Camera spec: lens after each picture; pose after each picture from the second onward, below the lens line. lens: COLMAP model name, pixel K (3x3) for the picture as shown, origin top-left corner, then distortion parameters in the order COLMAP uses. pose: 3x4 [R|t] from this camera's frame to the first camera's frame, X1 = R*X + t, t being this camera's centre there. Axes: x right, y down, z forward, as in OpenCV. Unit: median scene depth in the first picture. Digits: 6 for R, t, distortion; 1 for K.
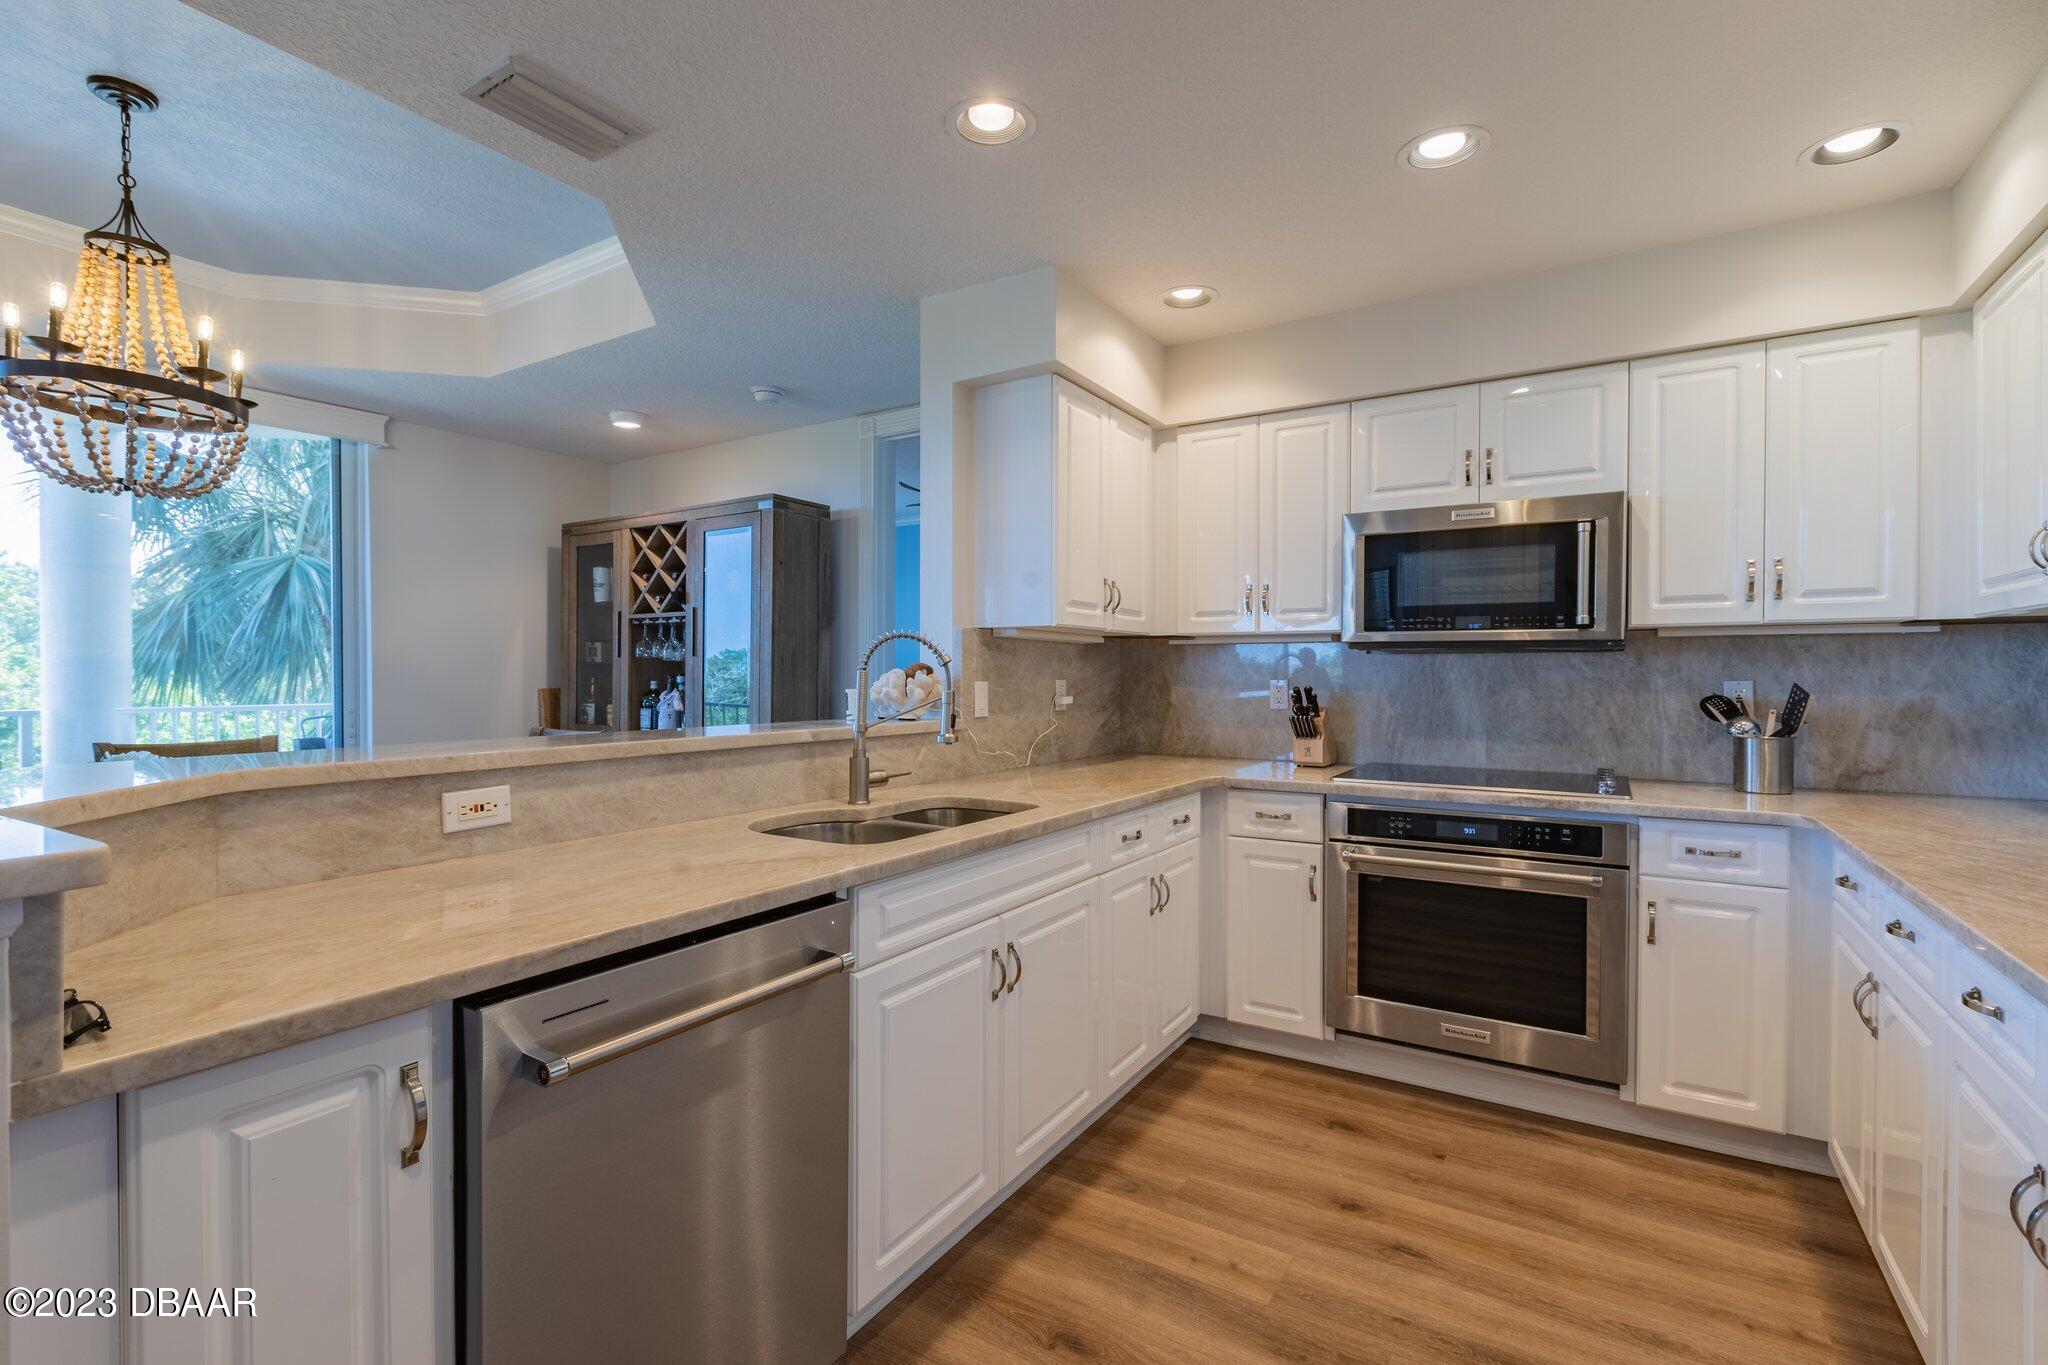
lens RADIAL K [[909.6, 0, 1024.0], [0, 909.6, 682.5], [0, 0, 1]] dist [0.000516, -0.000755]
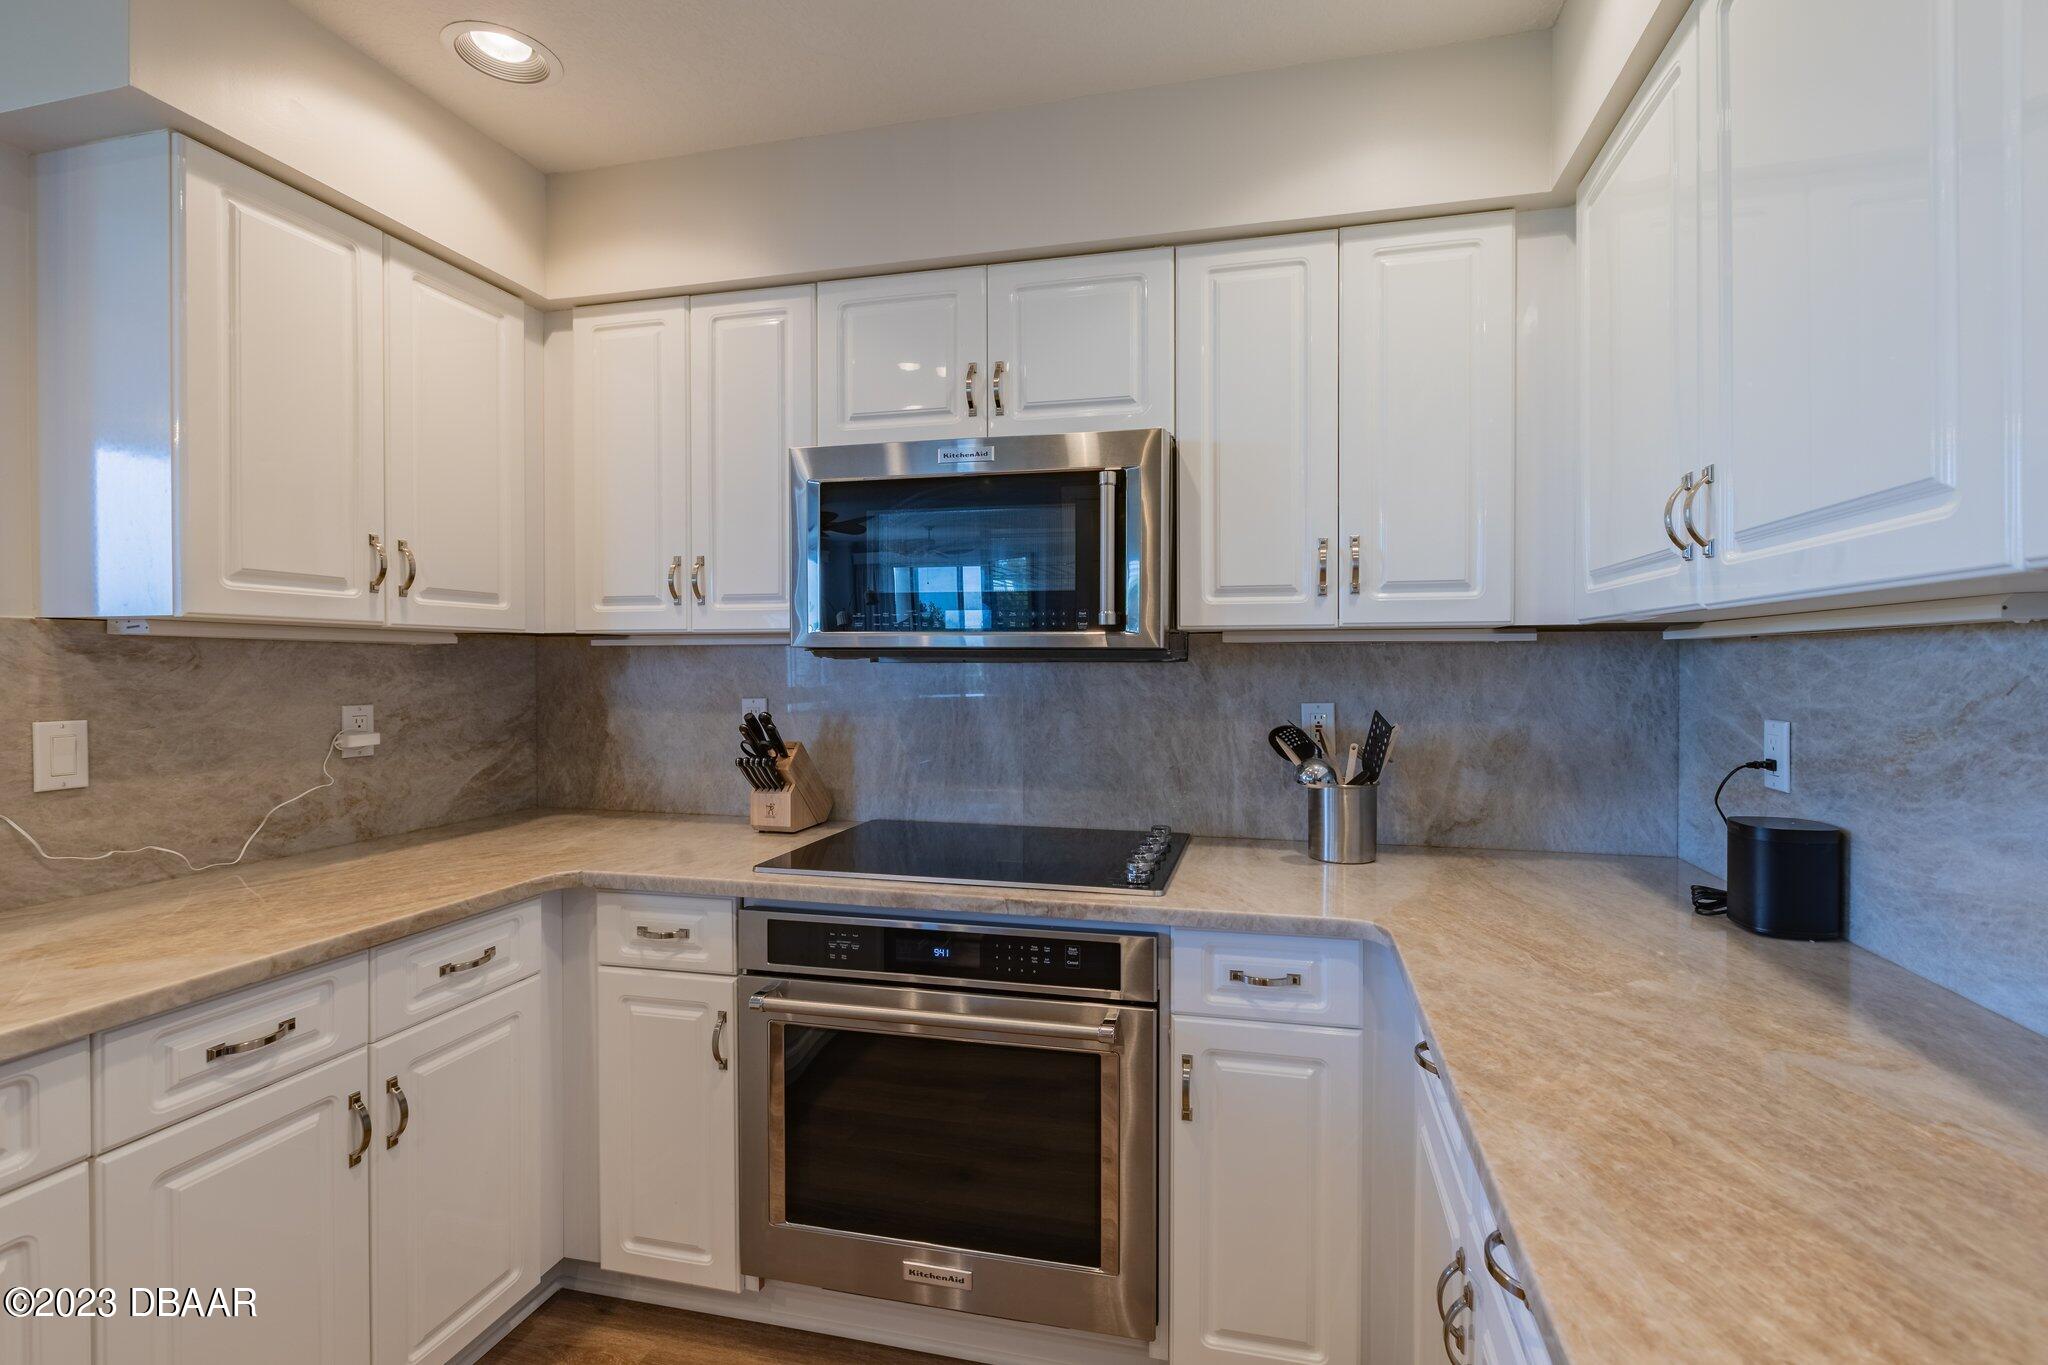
lens RADIAL K [[927.5, 0, 1008.4], [0, 927.5, 669.1], [0, 0, 1]] dist [0.001325, 0.000188]
pose [[0.957863, -0.001860, 0.287220, 0.326680], [0.003044, 0.999989, -0.003675, -0.027831], [-0.287210, 0.004394, 0.957858, 0.346939]]
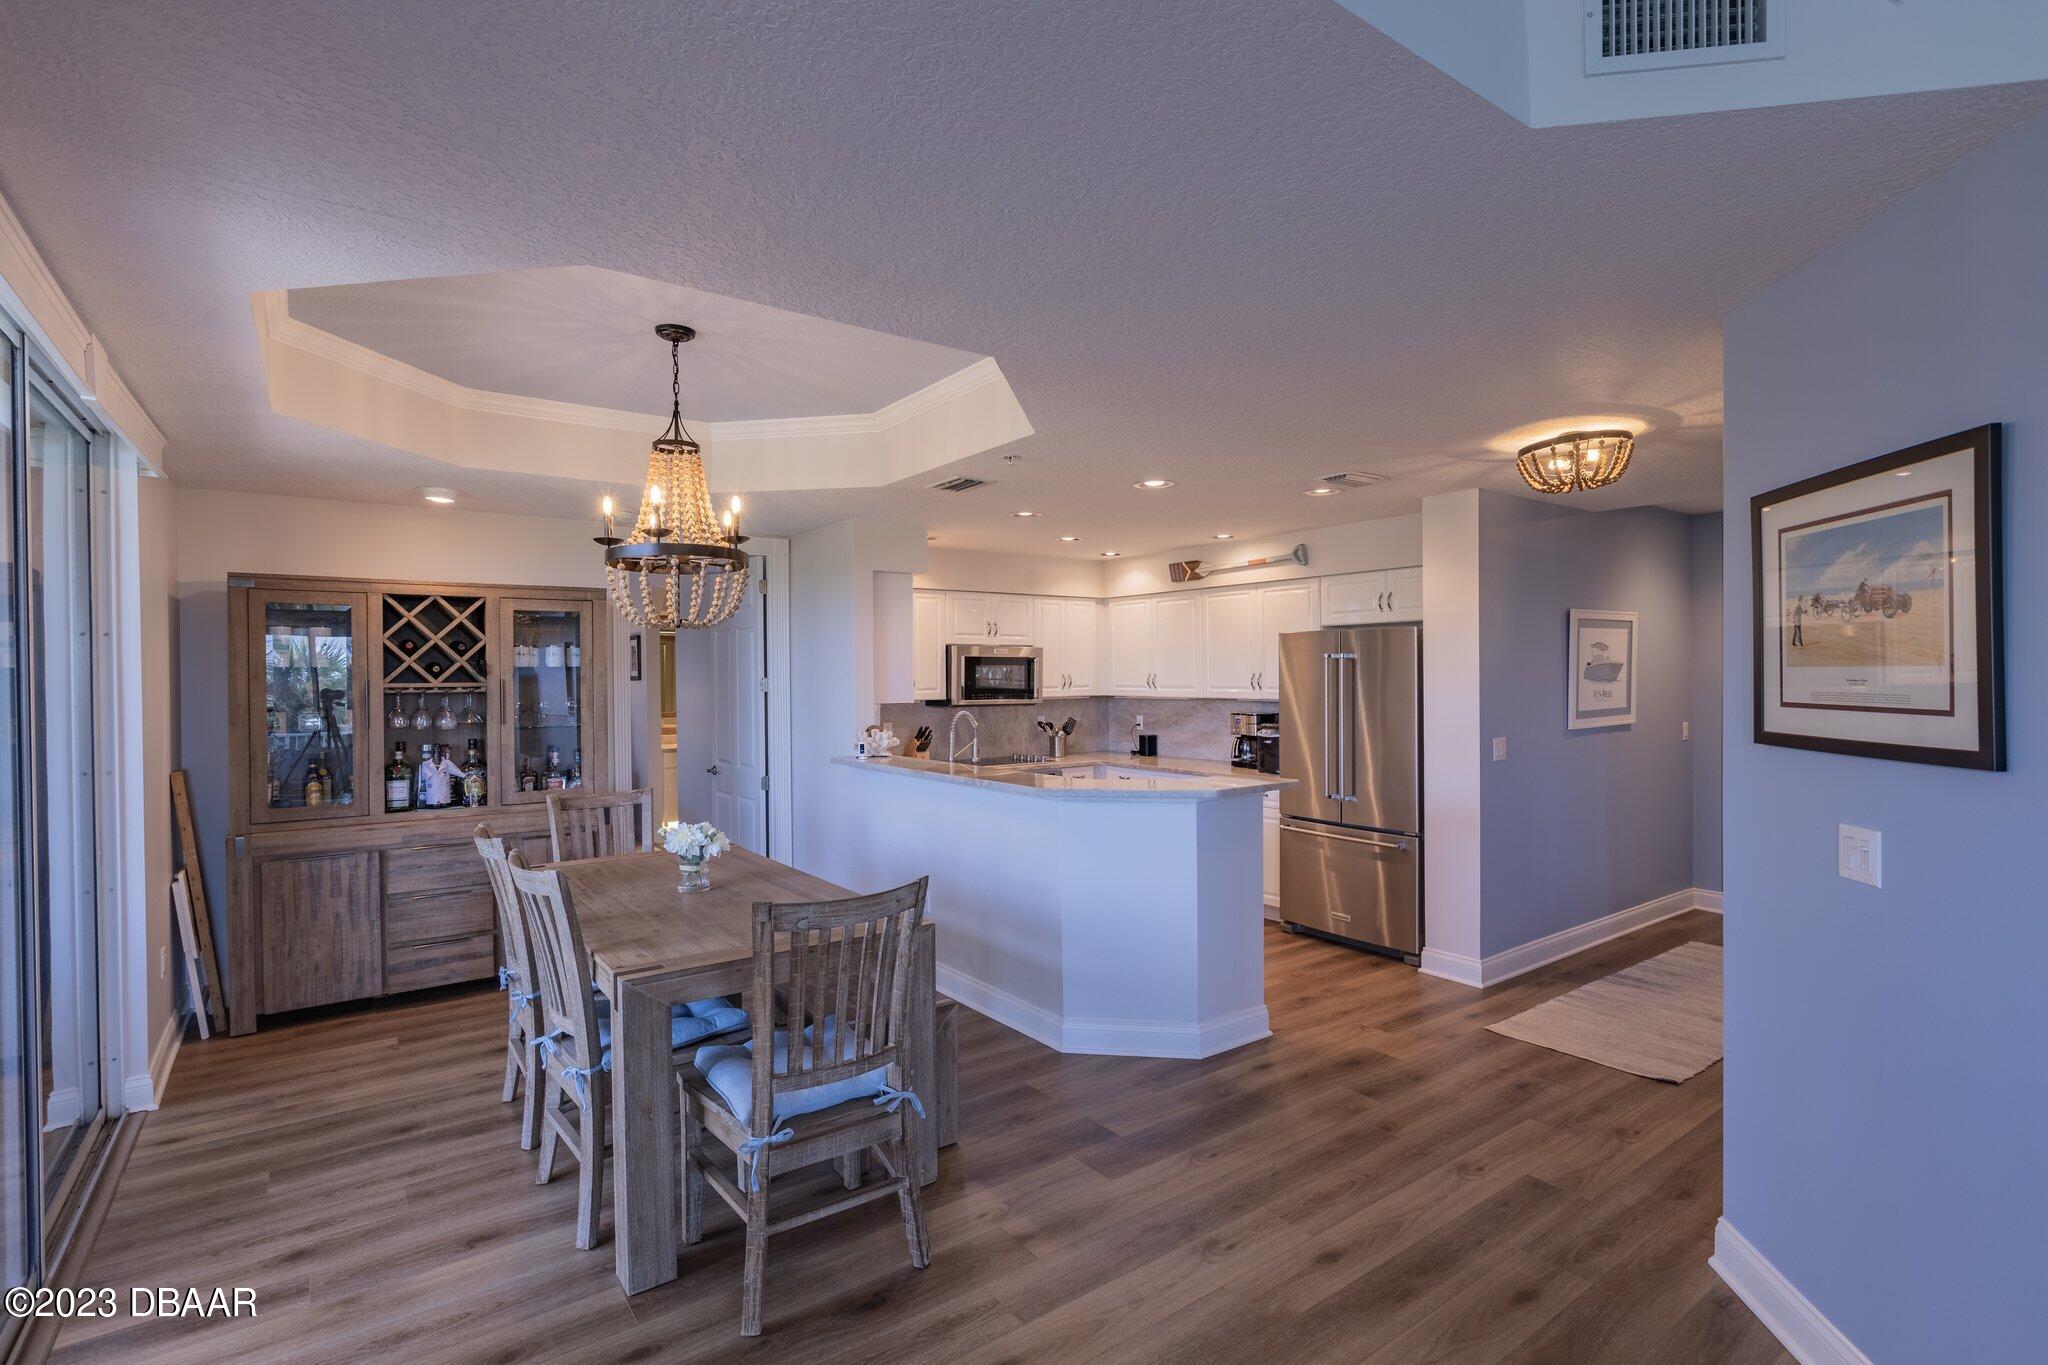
lens RADIAL K [[944.8, 0, 1029.0], [0, 944.8, 684.3], [0, 0, 1]] dist [-0.009879, -0.000391]
pose [[0.385353, -0.006928, 0.922743, -1.741965], [0.023955, 0.999710, -0.002498, -0.088782], [-0.922458, 0.023067, 0.385408, -0.016429]]
